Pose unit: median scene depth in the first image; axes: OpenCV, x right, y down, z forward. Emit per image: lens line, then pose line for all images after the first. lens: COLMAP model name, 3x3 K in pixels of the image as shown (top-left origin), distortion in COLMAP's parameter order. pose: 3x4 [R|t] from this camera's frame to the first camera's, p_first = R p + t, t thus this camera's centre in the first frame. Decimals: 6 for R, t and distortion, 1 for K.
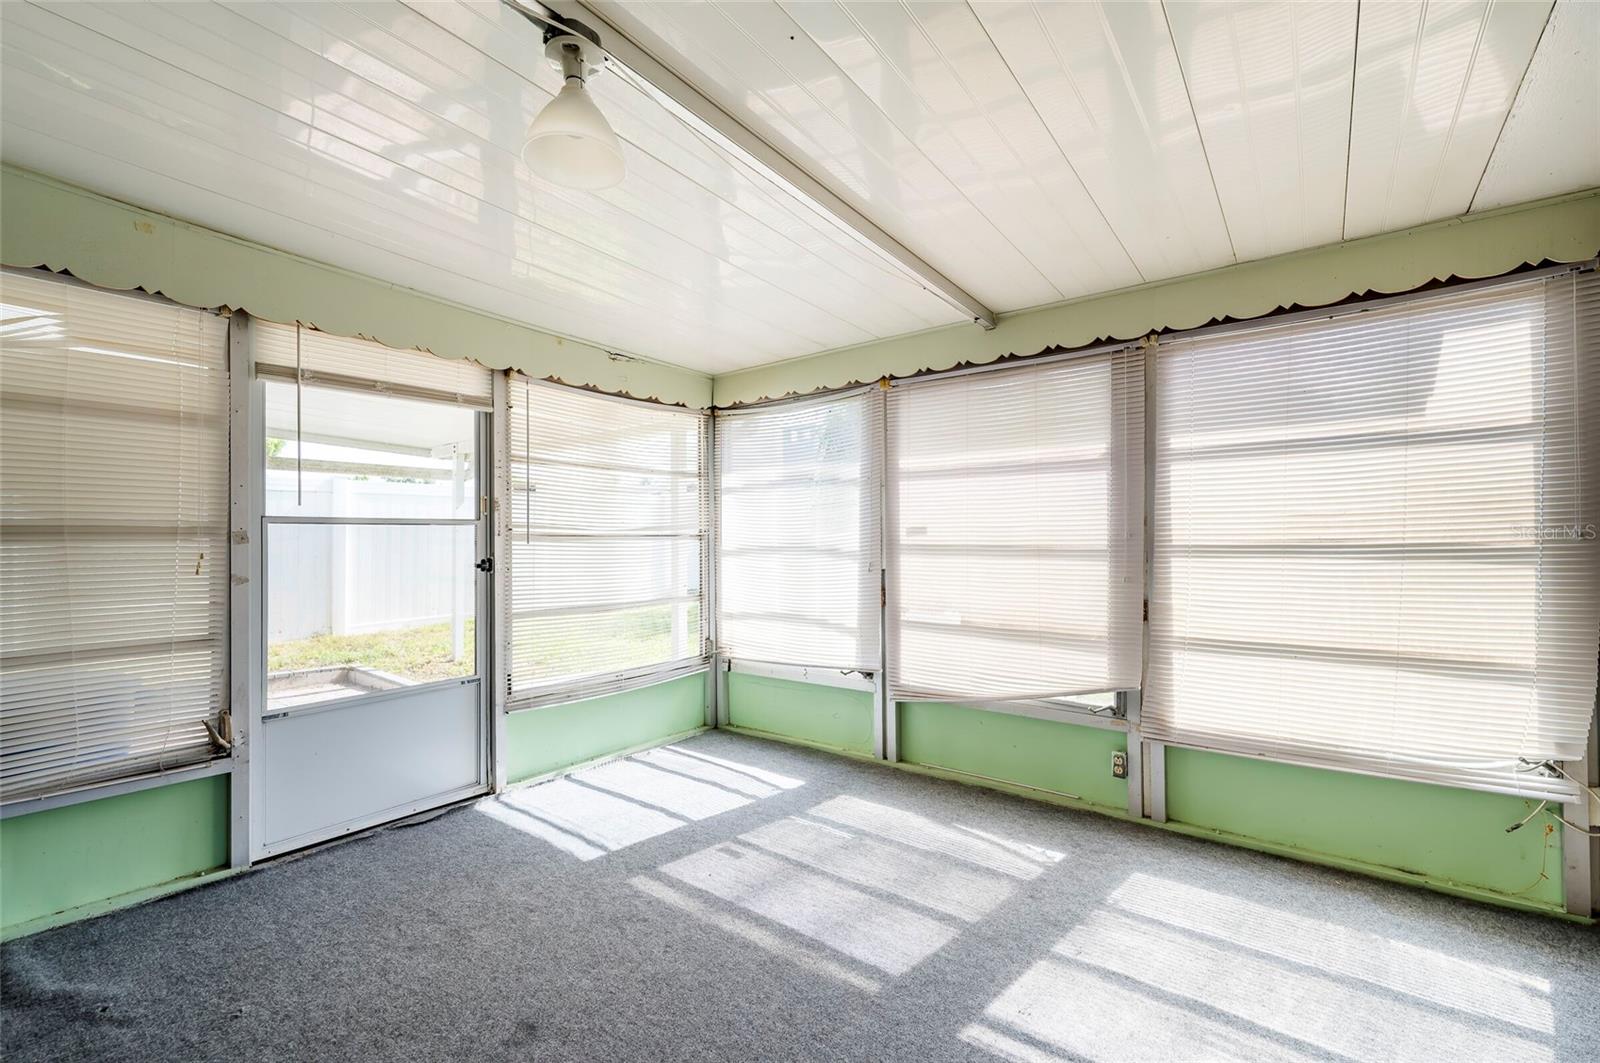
lens RADIAL K [[705.2, 0, 800.0], [0, 705.2, 531.5], [0, 0, 1]] dist [0.022694, -0.000198]
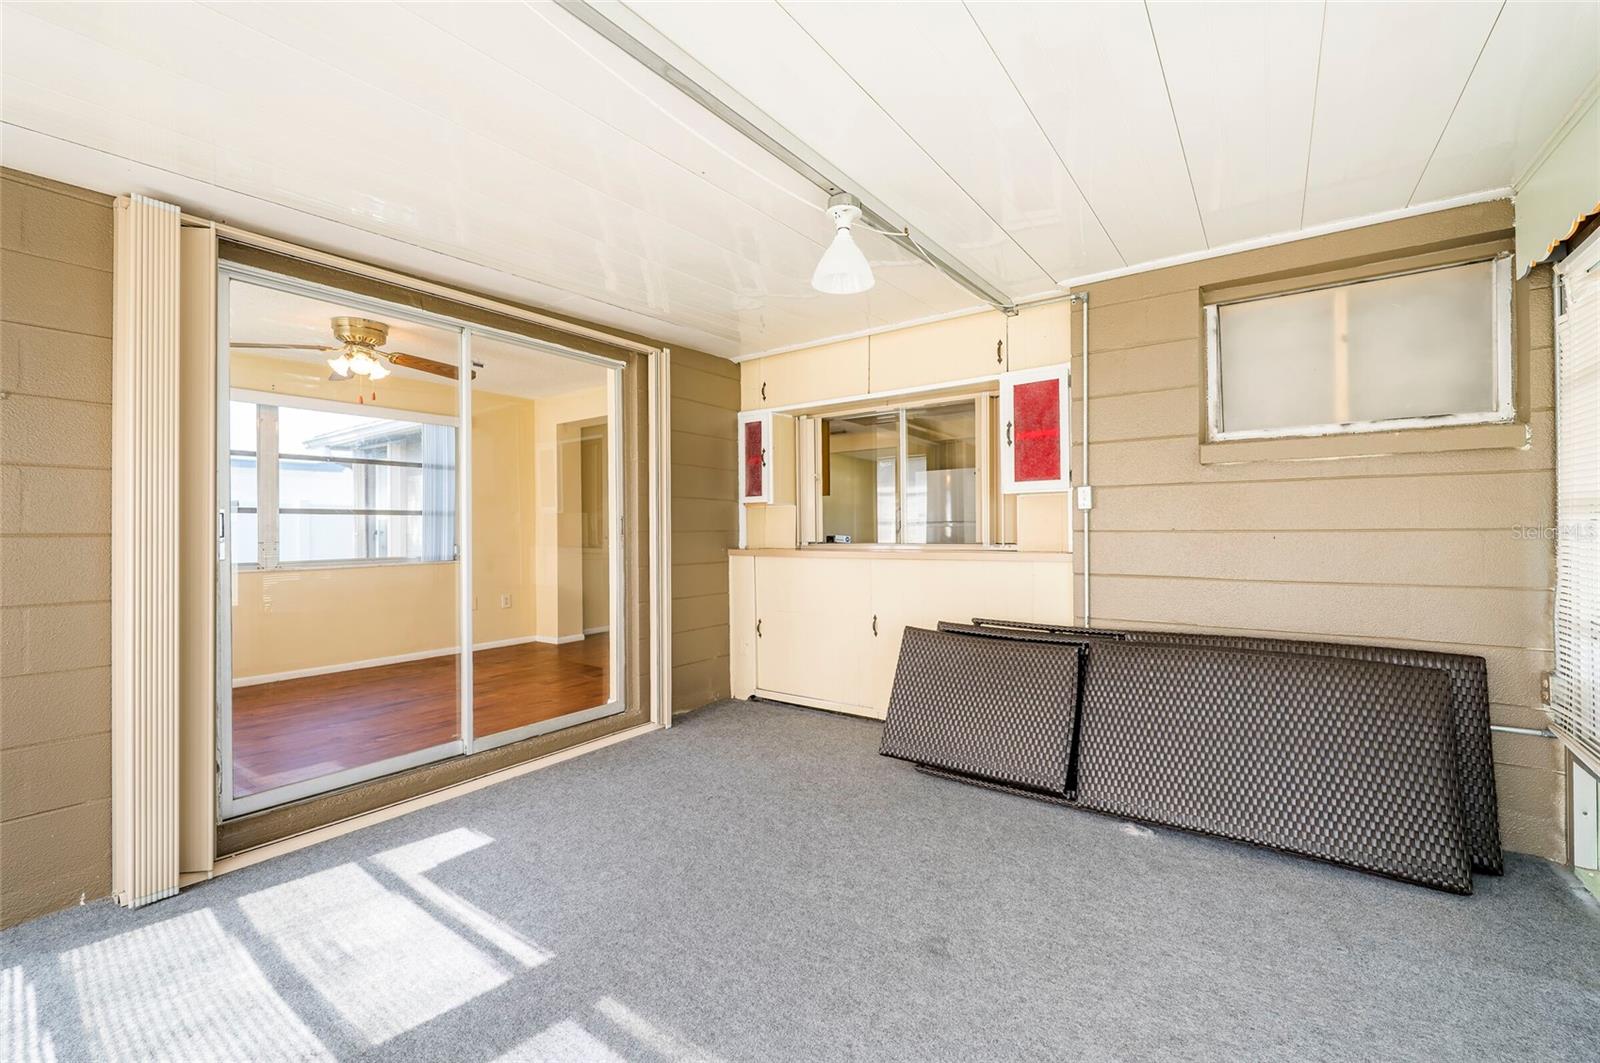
lens RADIAL K [[658.9, 0, 800.0], [0, 658.9, 531.5], [0, 0, 1]] dist [0.000416, 0.000033]
pose [[-0.999518, 0.003897, -0.030798, -0.122699], [0.004230, 0.999933, -0.010775, 0.040552], [0.030754, -0.010900, -0.999468, 1.841768]]
